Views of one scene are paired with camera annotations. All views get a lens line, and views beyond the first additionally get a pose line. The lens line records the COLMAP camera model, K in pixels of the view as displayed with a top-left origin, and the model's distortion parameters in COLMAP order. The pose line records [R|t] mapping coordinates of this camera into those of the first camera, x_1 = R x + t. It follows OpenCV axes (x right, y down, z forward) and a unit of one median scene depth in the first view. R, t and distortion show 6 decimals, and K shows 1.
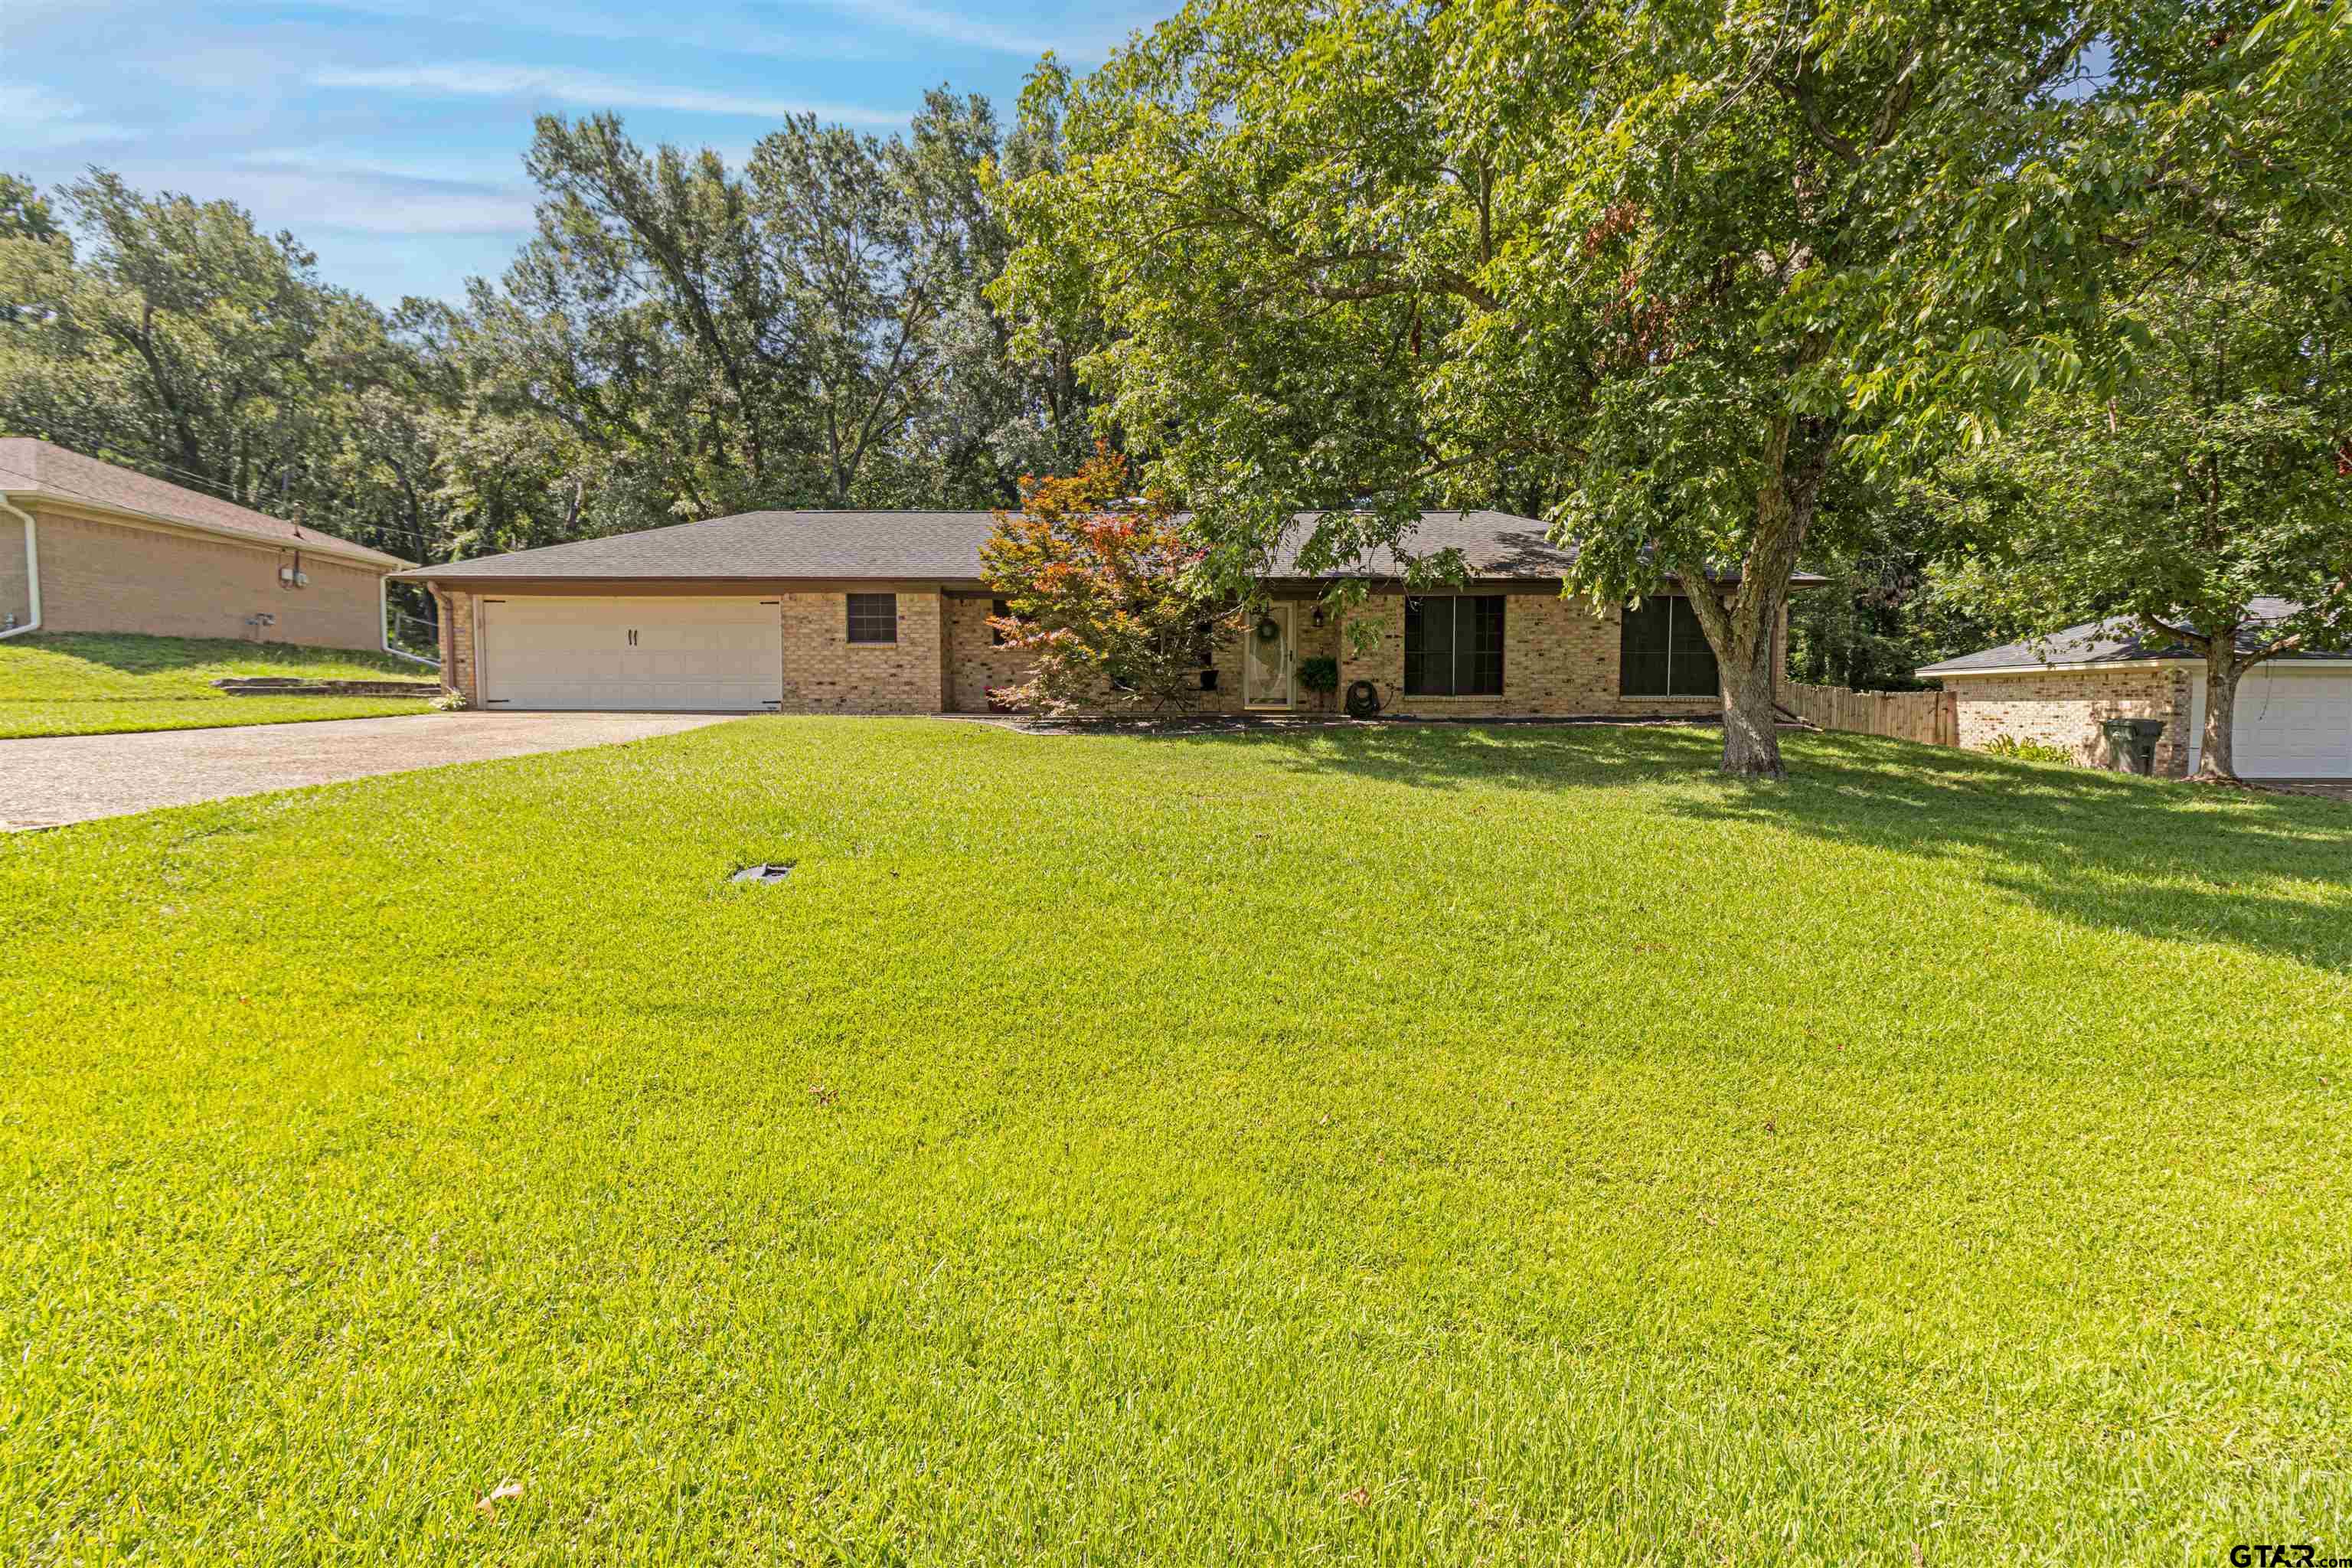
lens RADIAL K [[1147.2, 0, 1173.5], [0, 1147.2, 739.6], [0, 0, 1]] dist [0.000502, 0.000031]
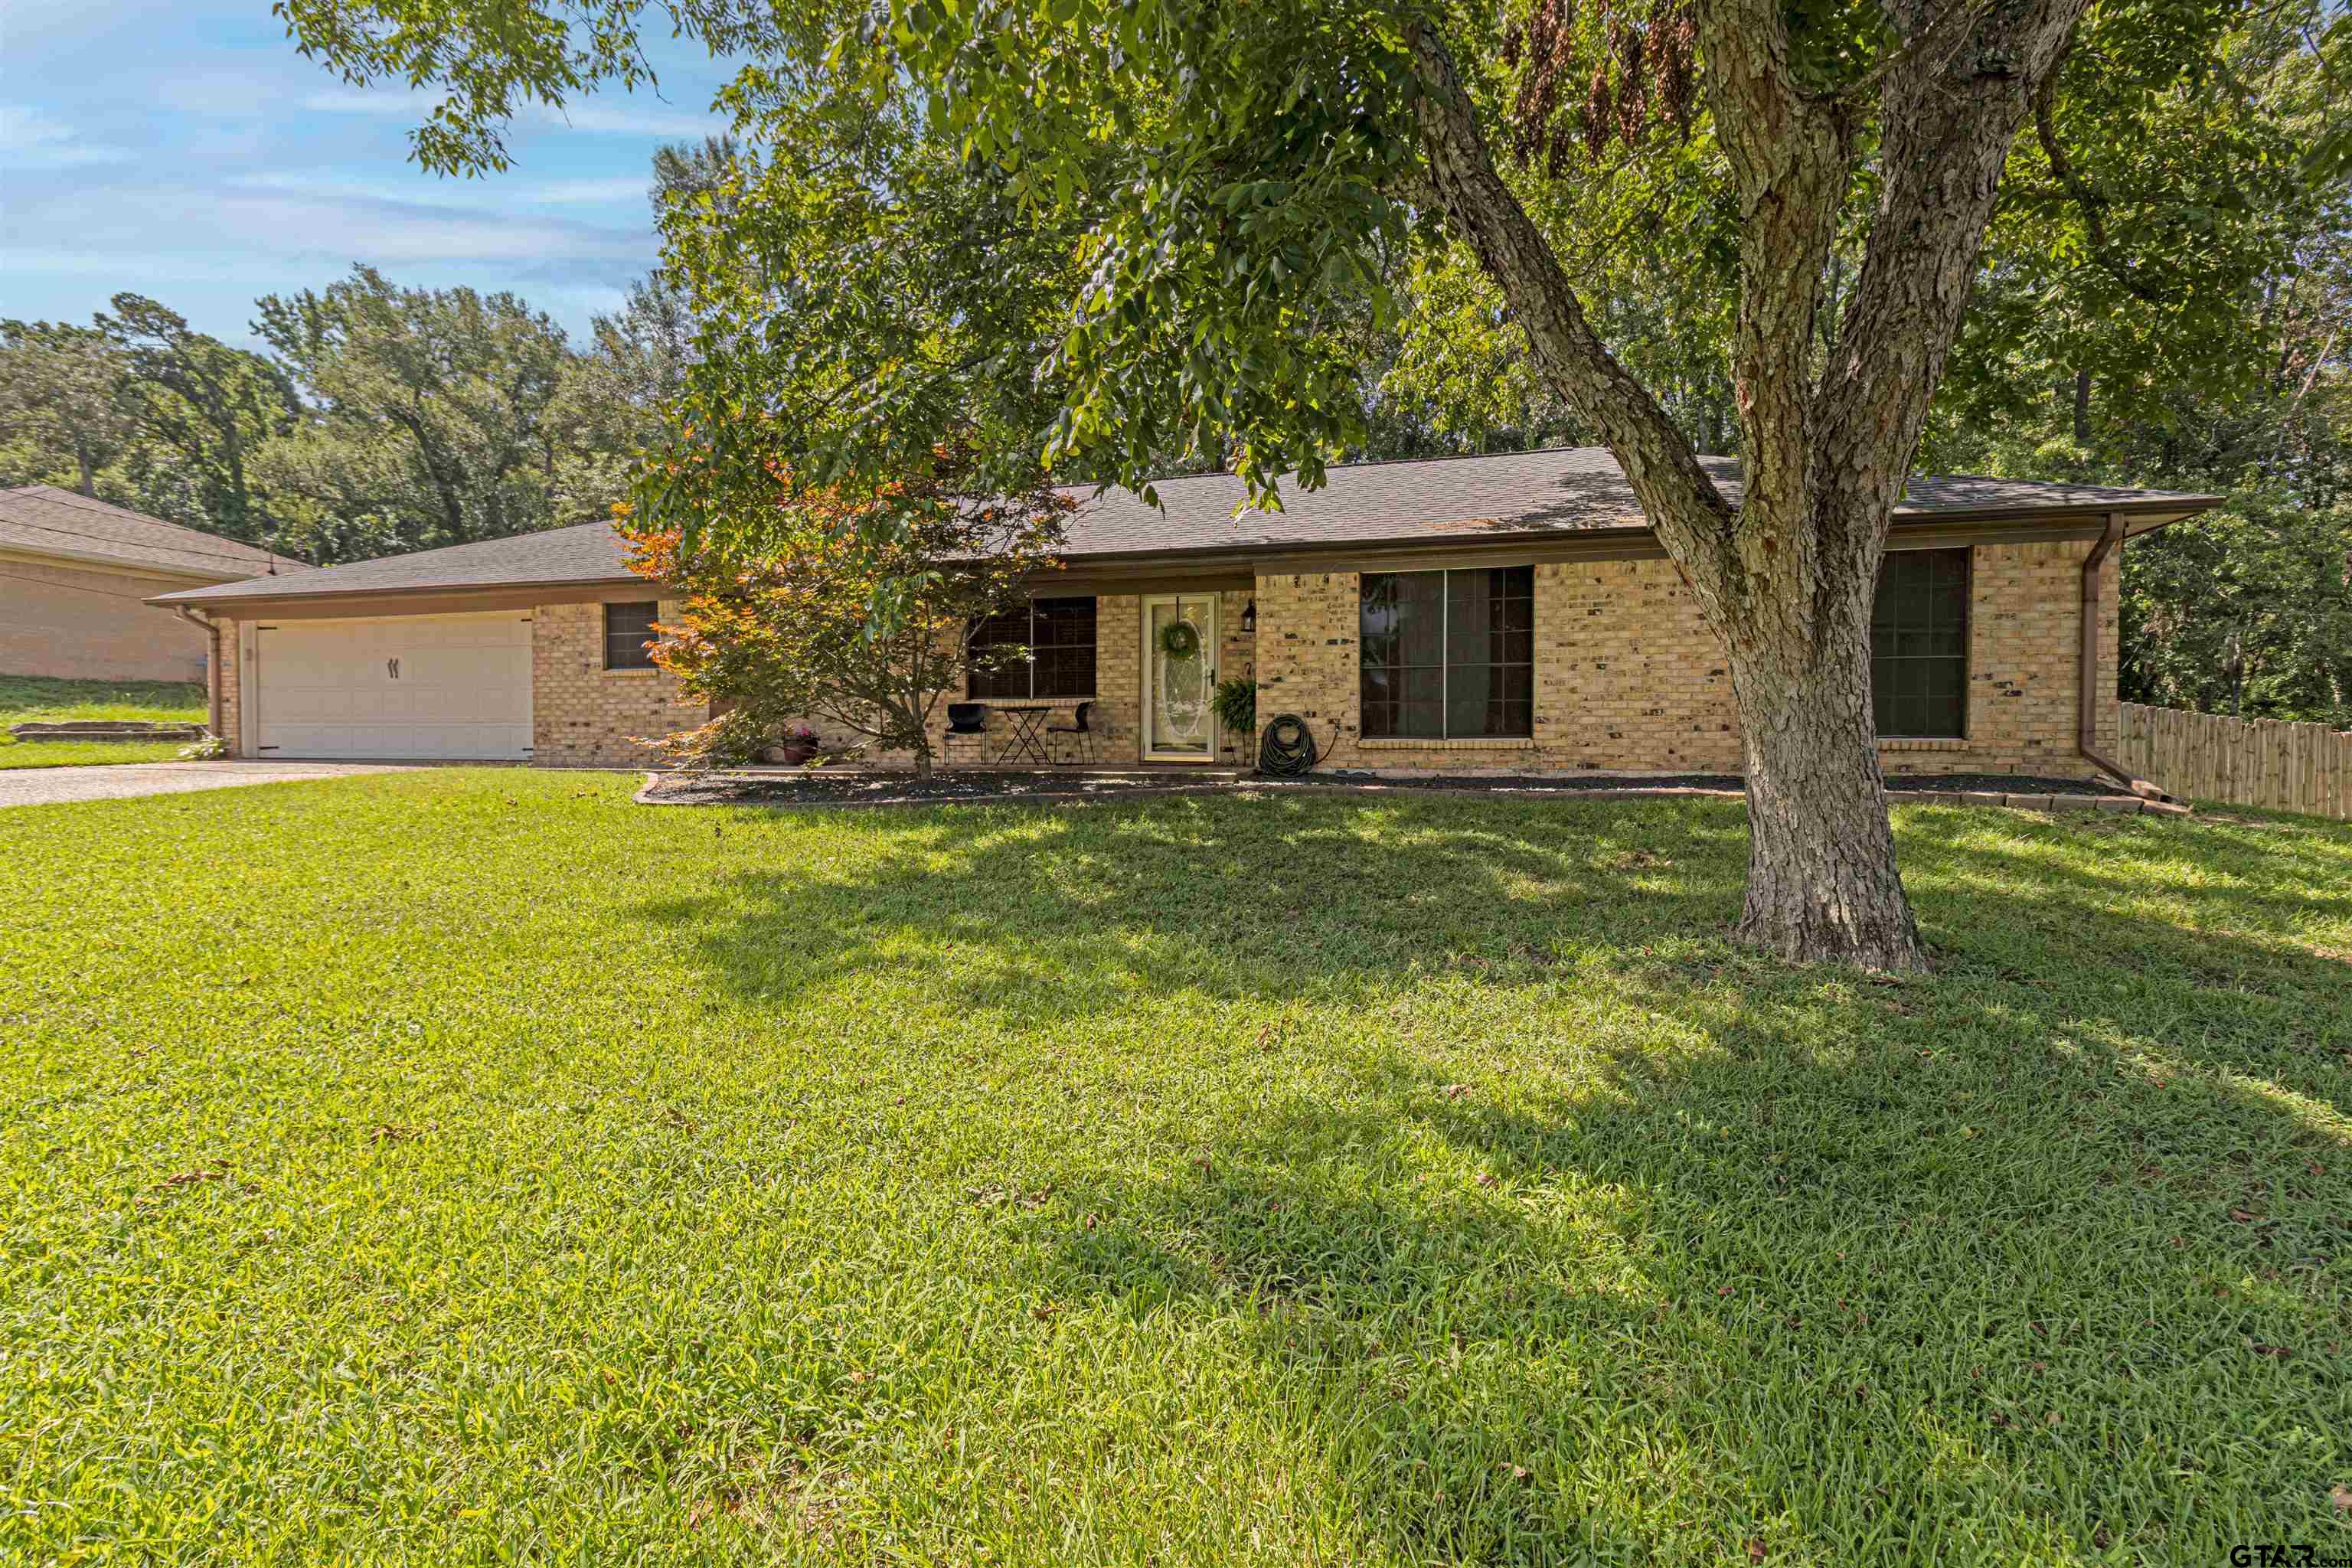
lens RADIAL K [[1147.2, 0, 1173.5], [0, 1147.2, 739.6], [0, 0, 1]] dist [0.000502, 0.000031]
pose [[0.959996, -0.002083, -0.280006, 0.275183], [-0.008748, 0.999261, -0.037428, -0.014716], [0.279877, 0.038380, 0.959268, 0.395771]]
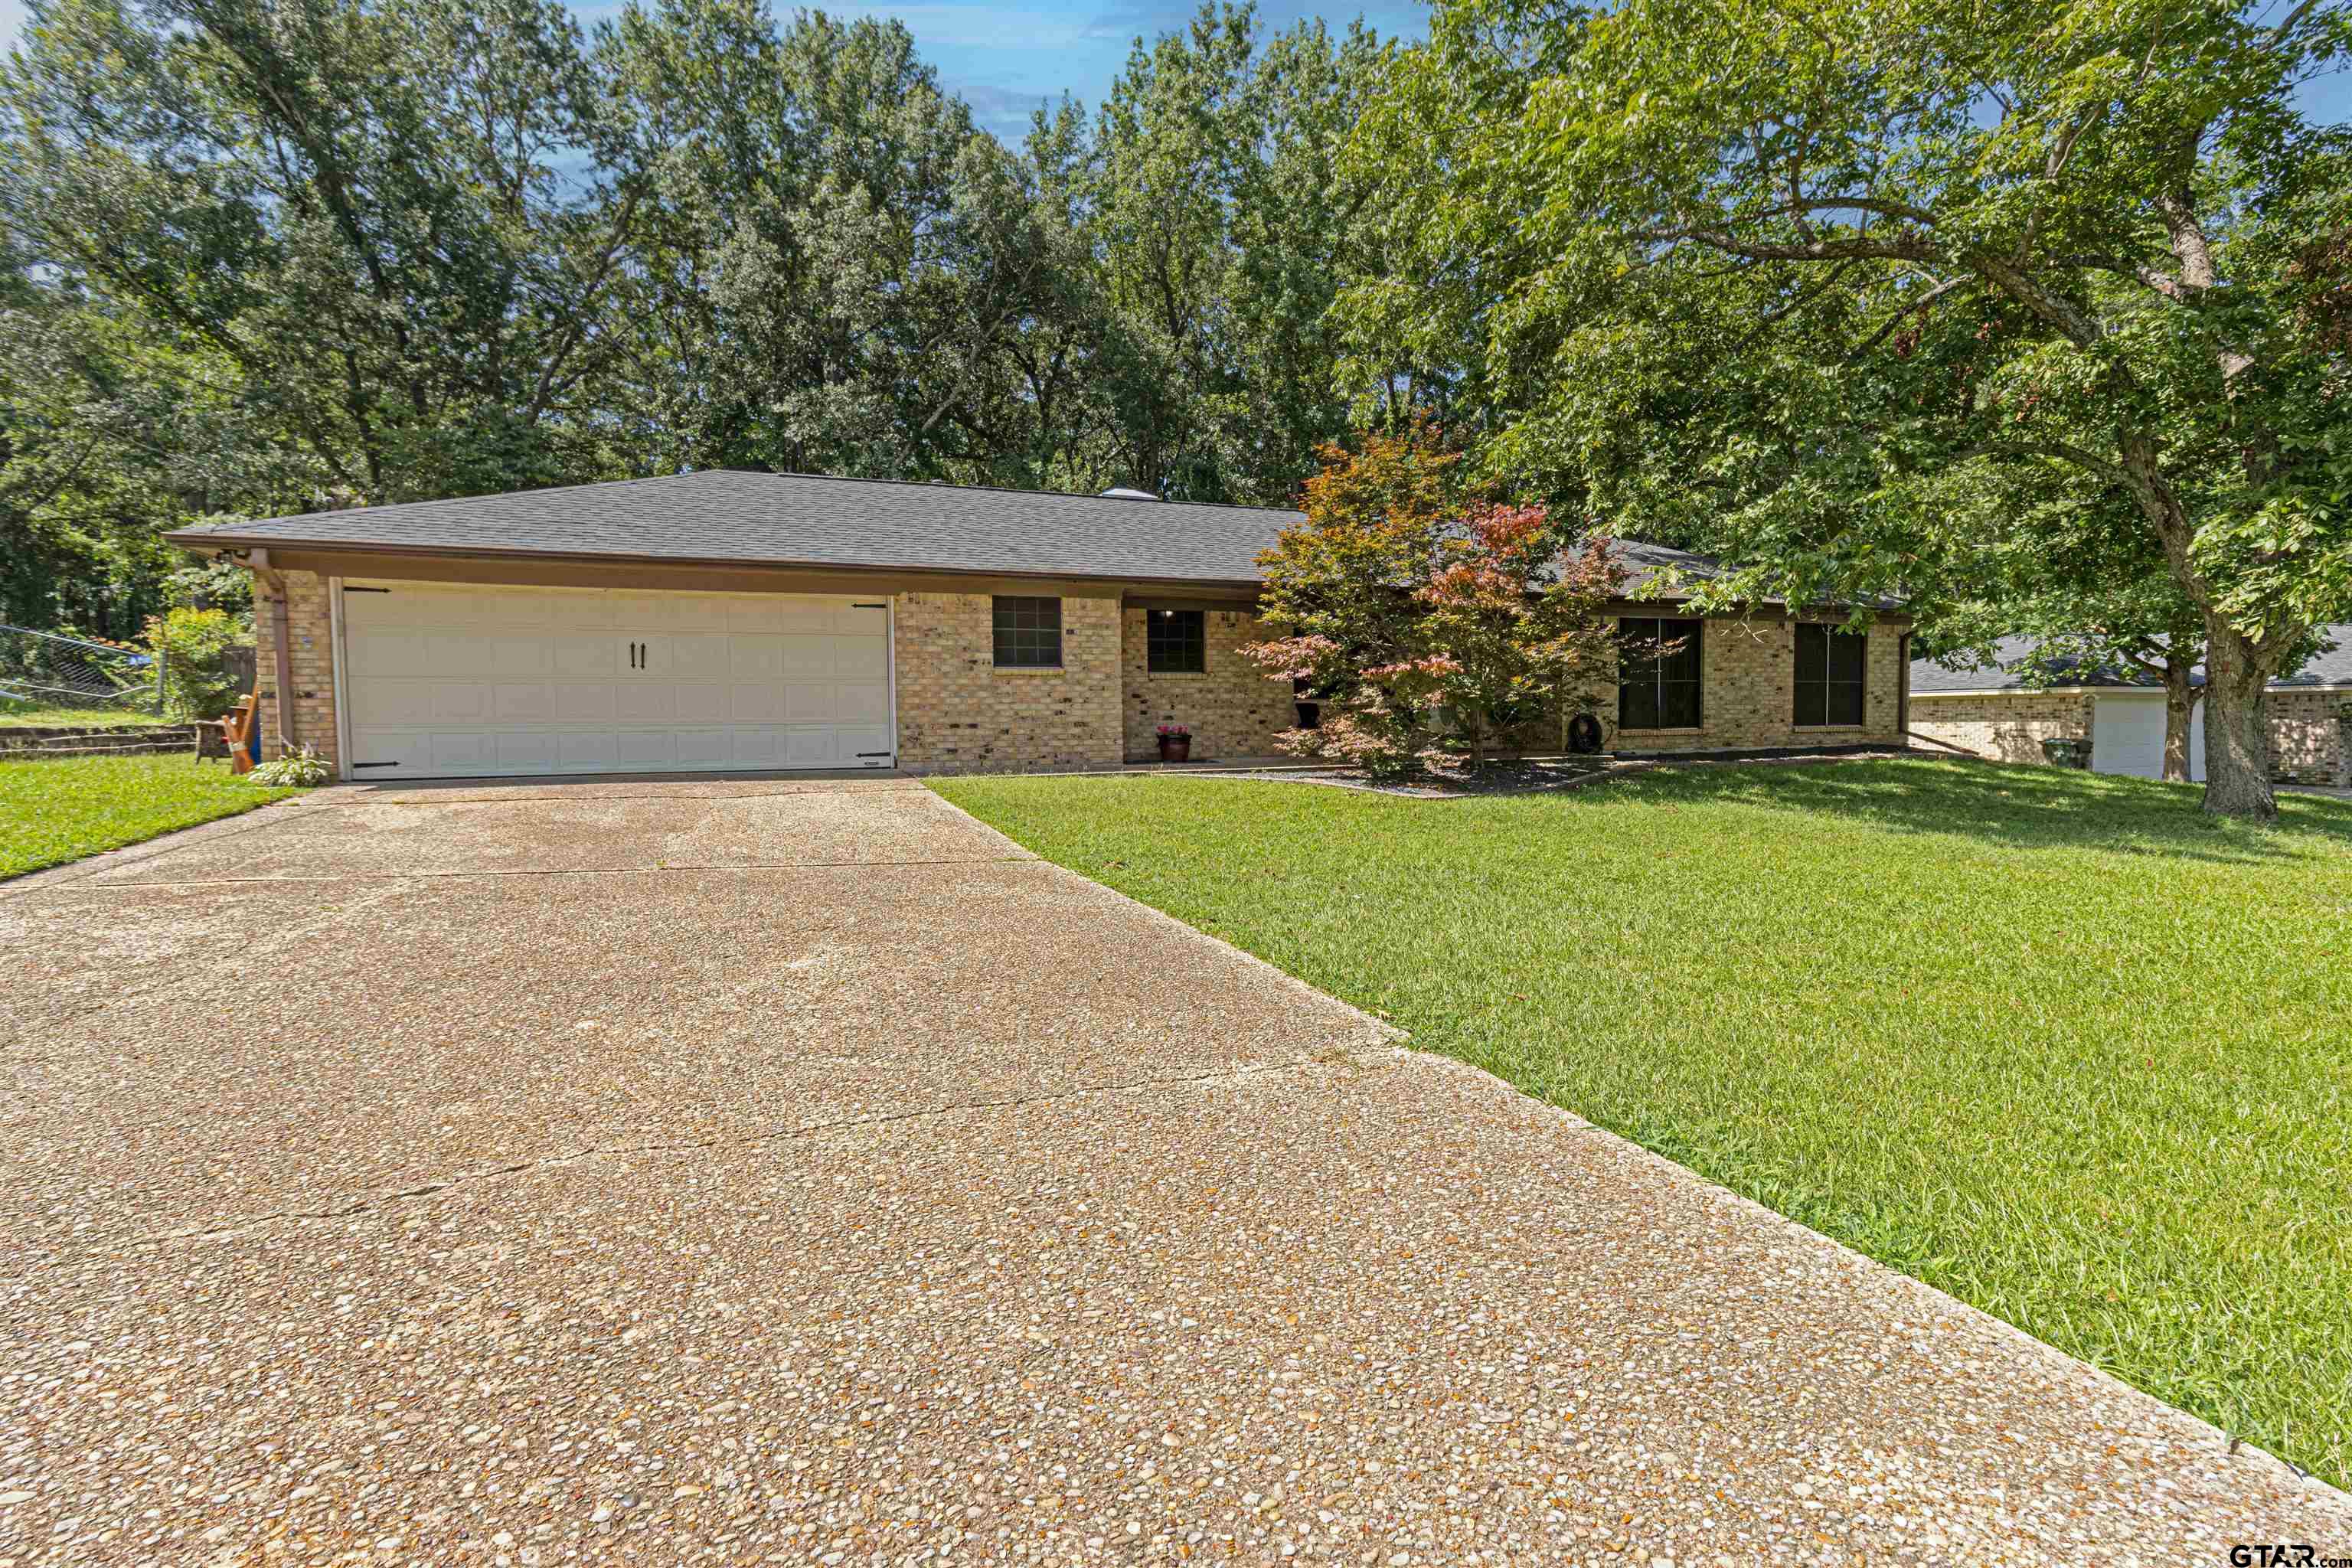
lens RADIAL K [[1147.2, 0, 1173.5], [0, 1147.2, 739.6], [0, 0, 1]] dist [0.000502, 0.000031]
pose [[0.919827, -0.019683, 0.391831, -0.455772], [0.024808, 0.999660, -0.008021, -0.032387], [-0.391540, 0.017099, 0.920002, 0.324548]]
